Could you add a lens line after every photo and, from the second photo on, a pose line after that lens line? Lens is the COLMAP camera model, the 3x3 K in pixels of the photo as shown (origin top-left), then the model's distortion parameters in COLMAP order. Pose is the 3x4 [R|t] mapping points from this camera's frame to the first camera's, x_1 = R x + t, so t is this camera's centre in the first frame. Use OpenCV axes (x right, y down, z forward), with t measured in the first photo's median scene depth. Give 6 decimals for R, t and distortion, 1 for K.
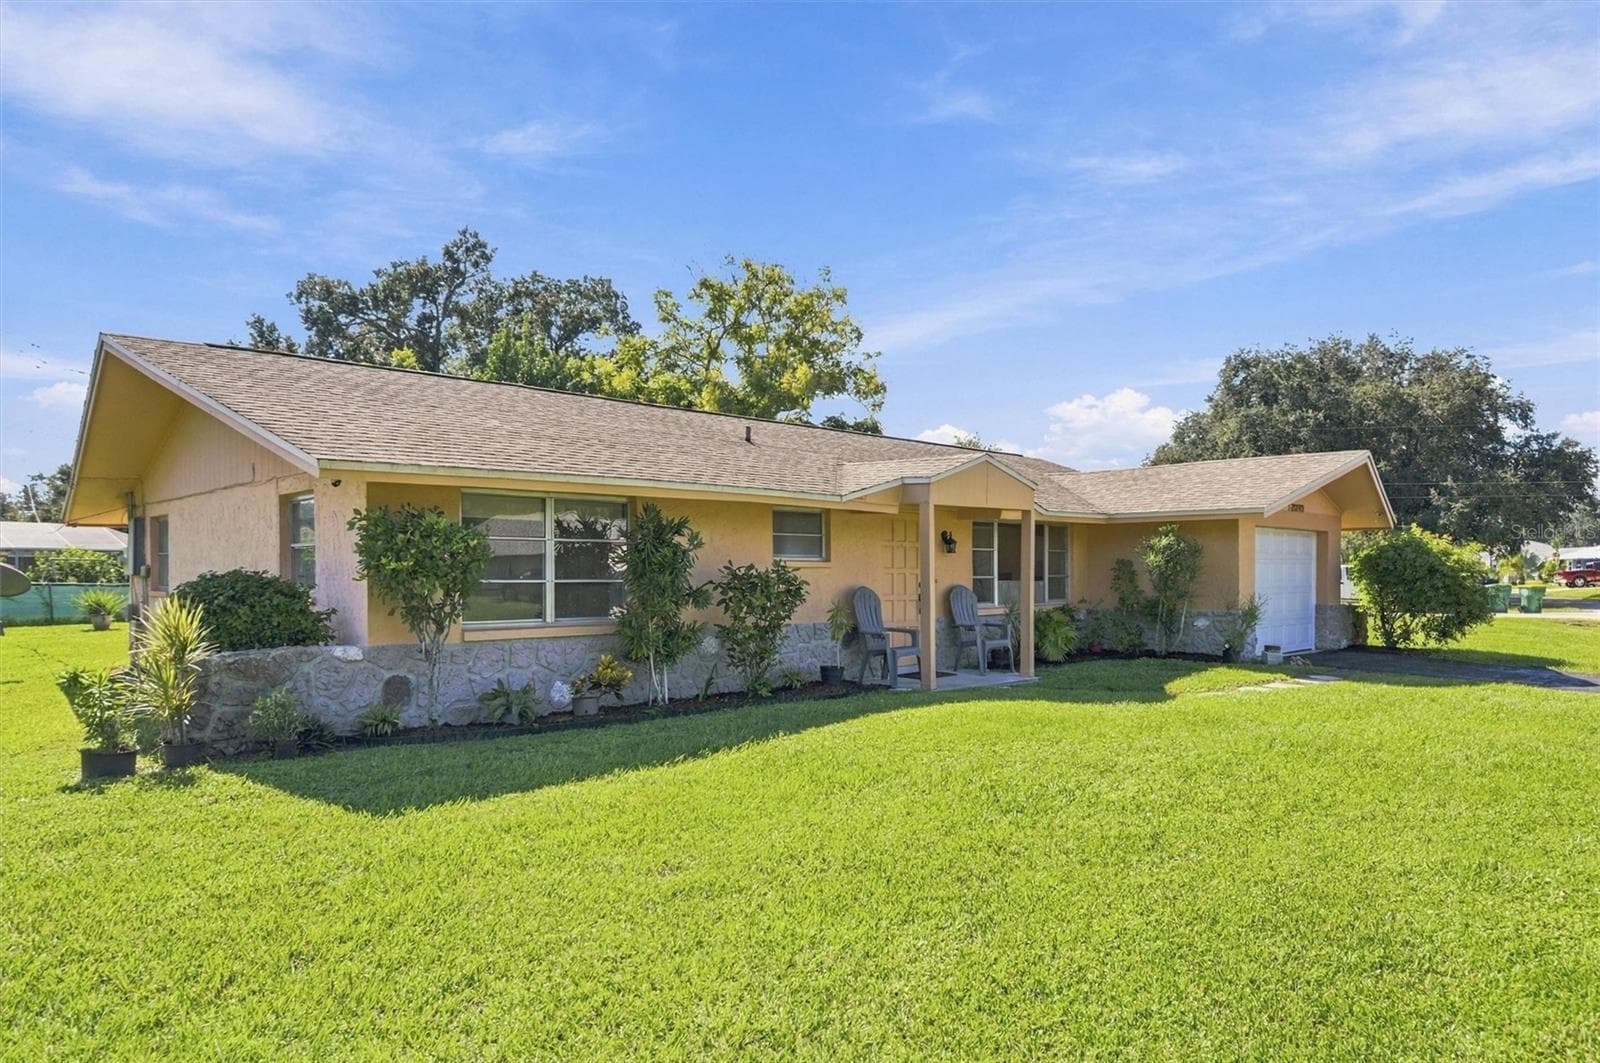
lens RADIAL K [[996.9, 0, 801.1], [0, 996.9, 596.7], [0, 0, 1]] dist [-0.003891, -0.000239]
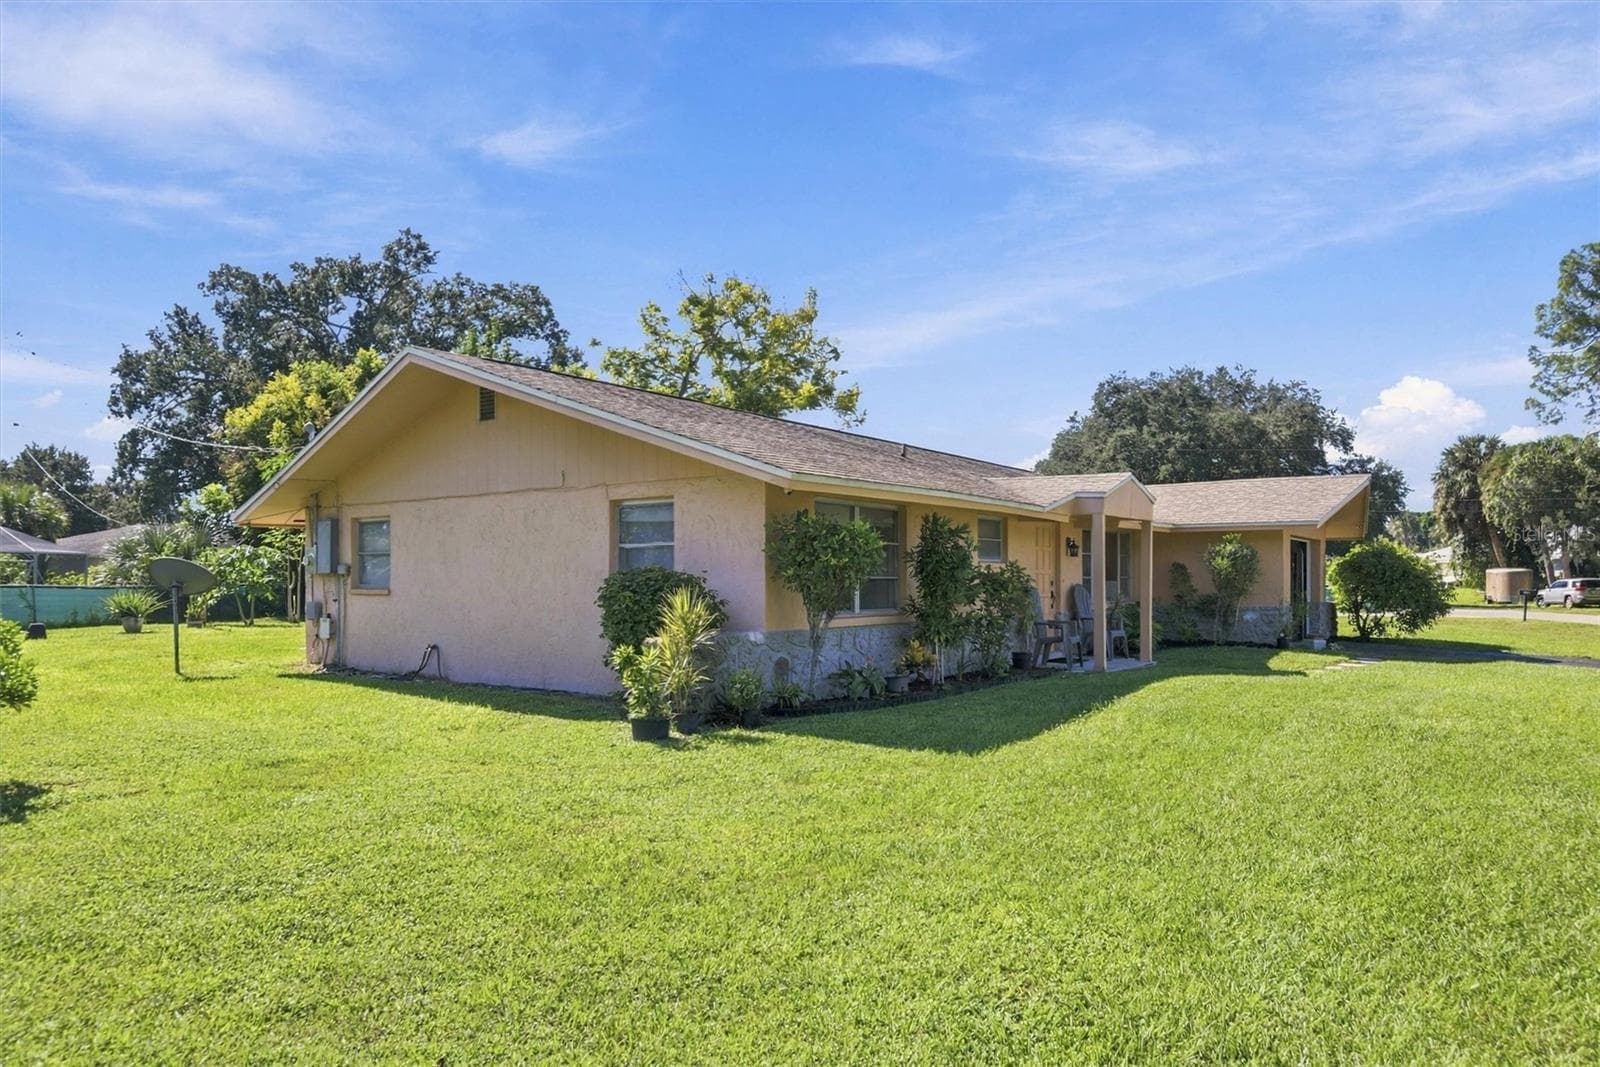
lens RADIAL K [[992.9, 0, 795.5], [0, 992.9, 577.5], [0, 0, 1]] dist [-0.000195, 0.000336]
pose [[0.986302, 0.002132, 0.164938, -0.160095], [0.002123, 0.999669, -0.025621, 0.004346], [-0.164938, 0.025620, 0.985971, -0.040232]]
